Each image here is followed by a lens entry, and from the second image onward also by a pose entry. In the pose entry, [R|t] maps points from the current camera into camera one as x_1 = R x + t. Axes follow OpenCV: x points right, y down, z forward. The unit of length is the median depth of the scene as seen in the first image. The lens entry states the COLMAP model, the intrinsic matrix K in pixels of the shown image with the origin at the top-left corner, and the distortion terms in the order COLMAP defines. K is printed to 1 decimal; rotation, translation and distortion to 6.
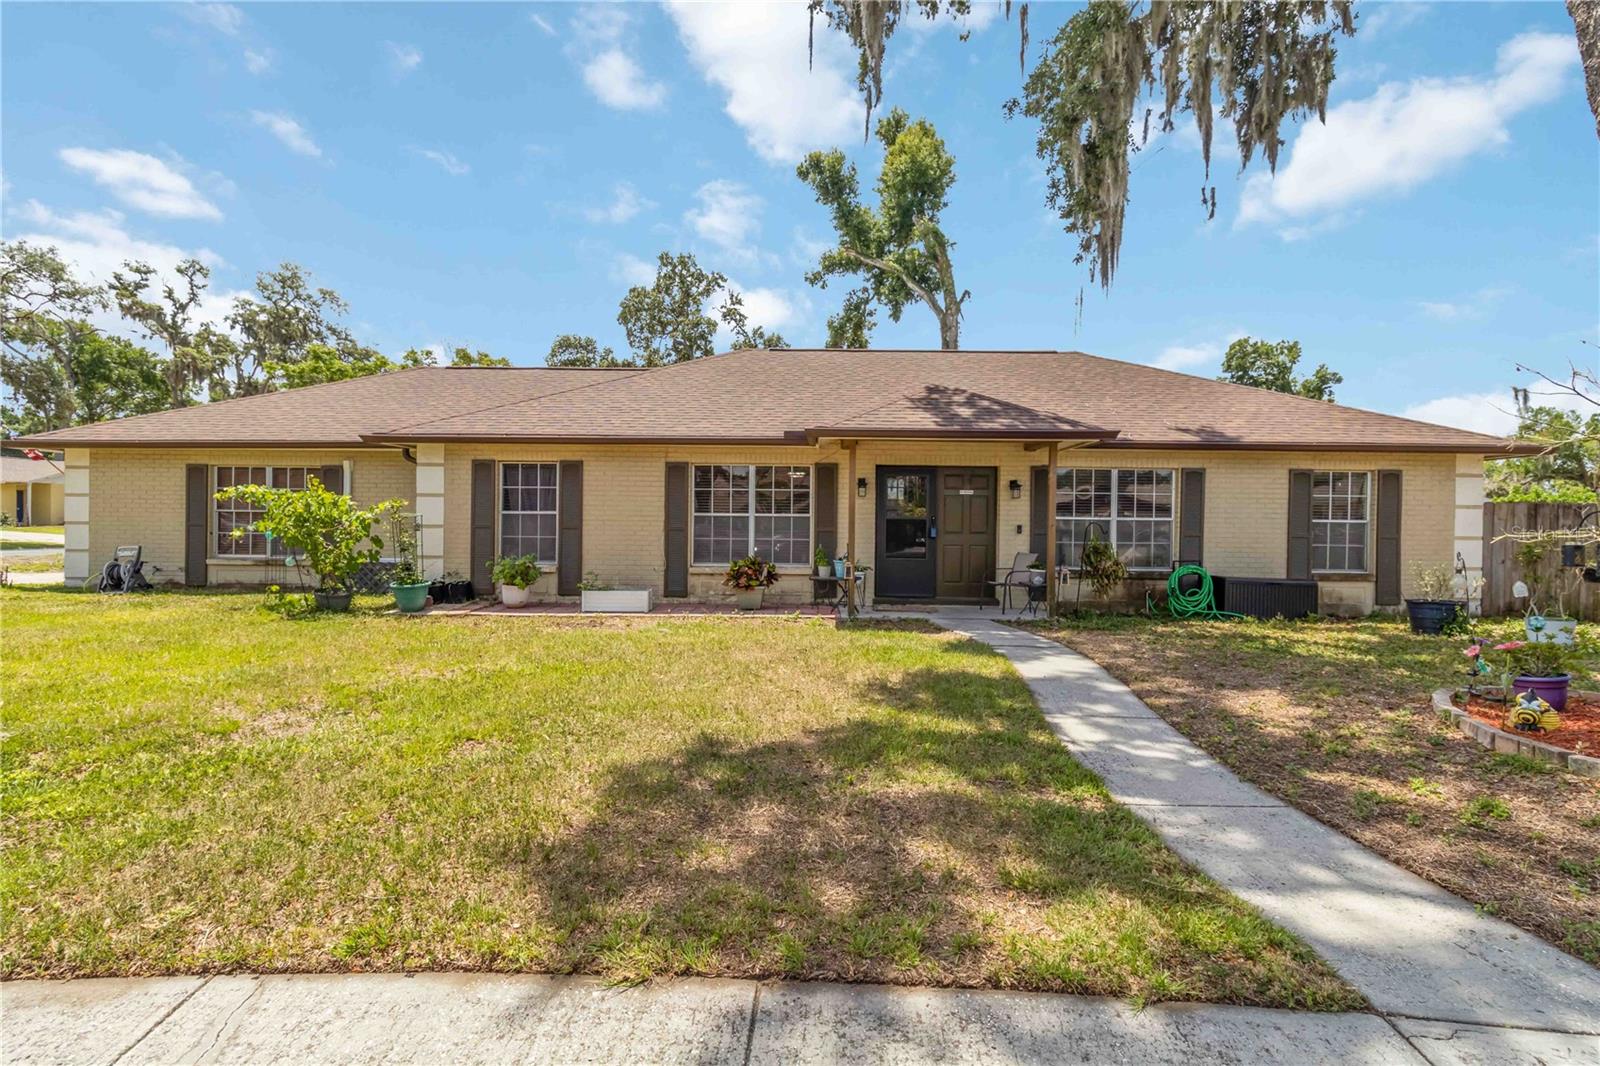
lens RADIAL K [[750.9, 0, 809.9], [0, 750.9, 505.6], [0, 0, 1]] dist [0.004158, 0.000258]
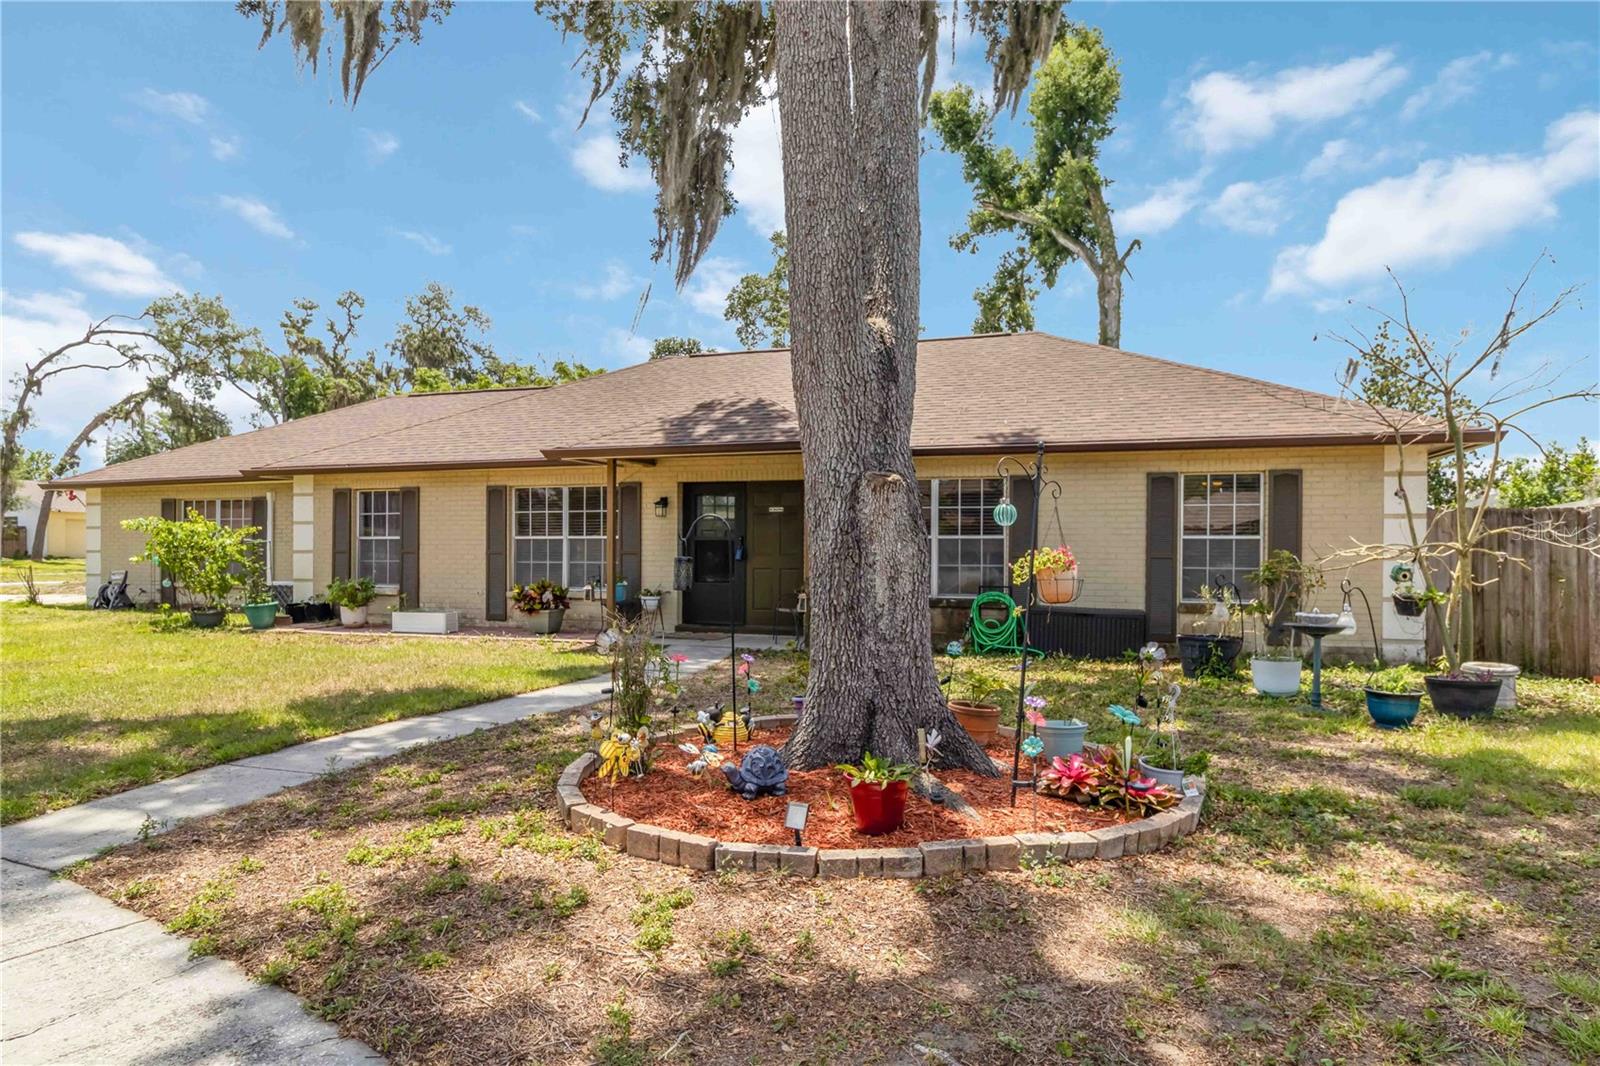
lens RADIAL K [[974.2, 0, 800.8], [0, 974.2, 498.6], [0, 0, 1]] dist [0.005836, 0.001301]
pose [[0.945954, -0.024378, -0.323383, 0.564371], [0.014212, 0.999329, -0.033760, 0.007987], [0.323989, 0.027339, 0.945666, -0.089403]]
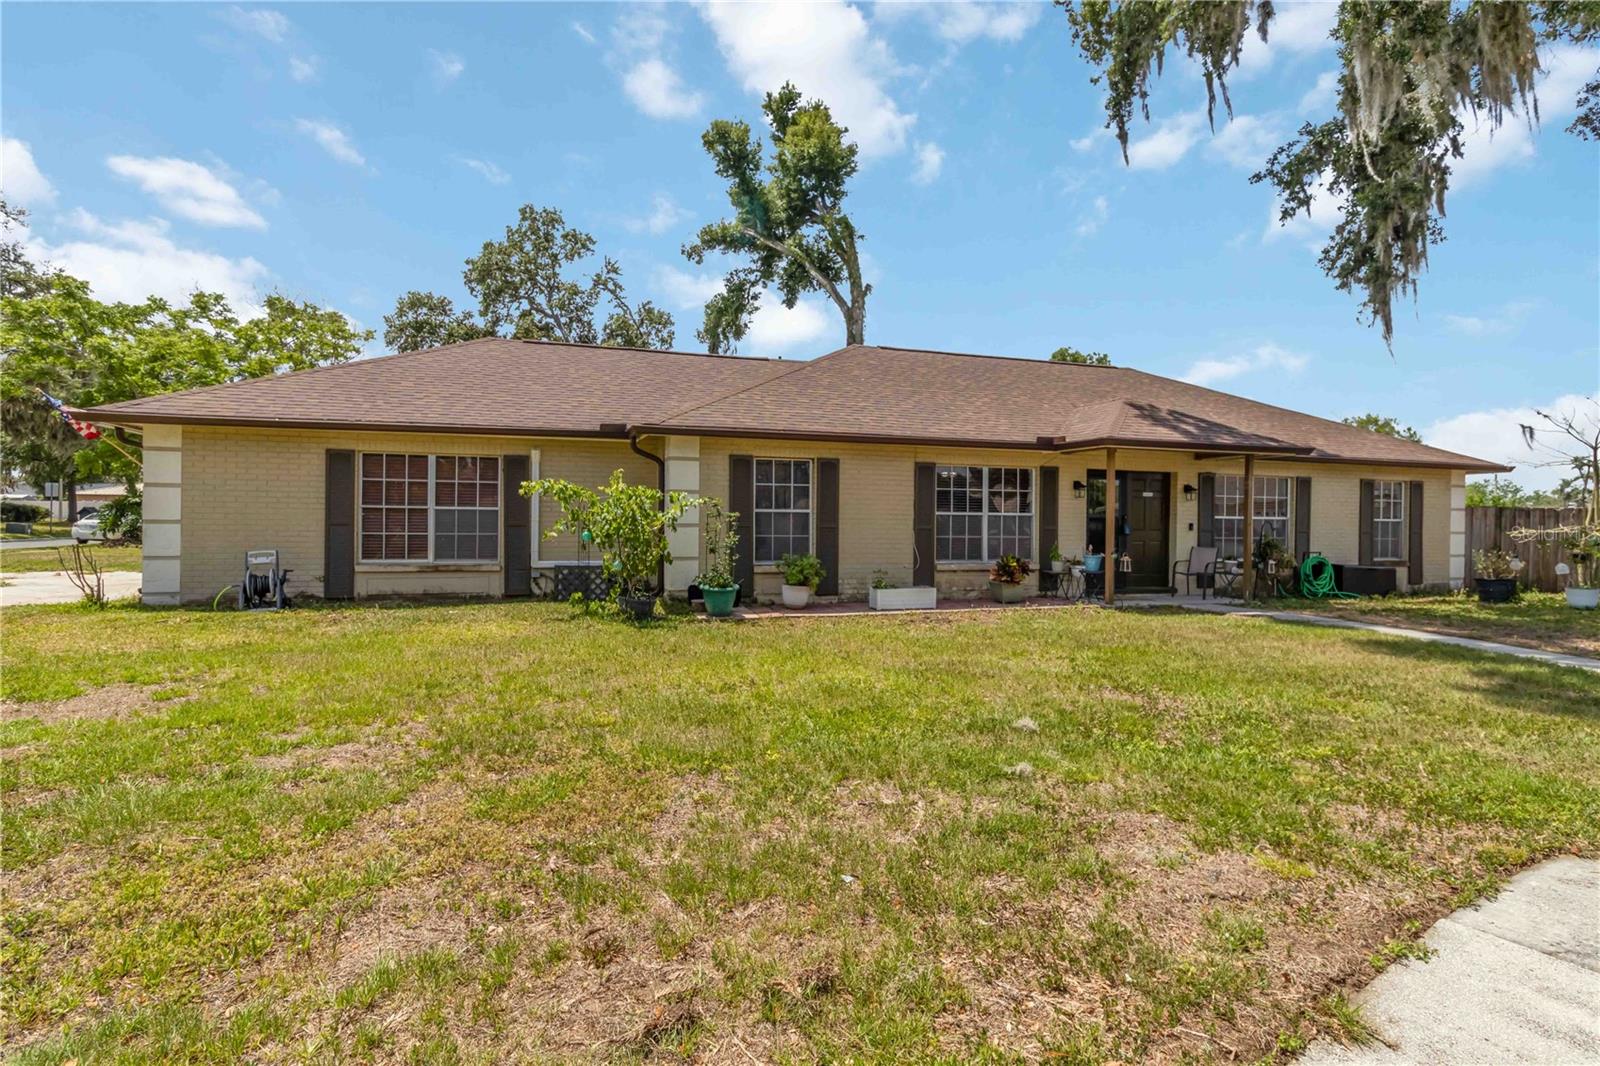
lens RADIAL K [[816.2, 0, 805.4], [0, 816.2, 508.8], [0, 0, 1]] dist [0.003162, 0.000242]
pose [[0.944543, 0.004122, 0.328361, -0.621233], [-0.009222, 0.999860, 0.013978, -0.007729], [-0.328258, -0.016231, 0.944449, -0.000262]]
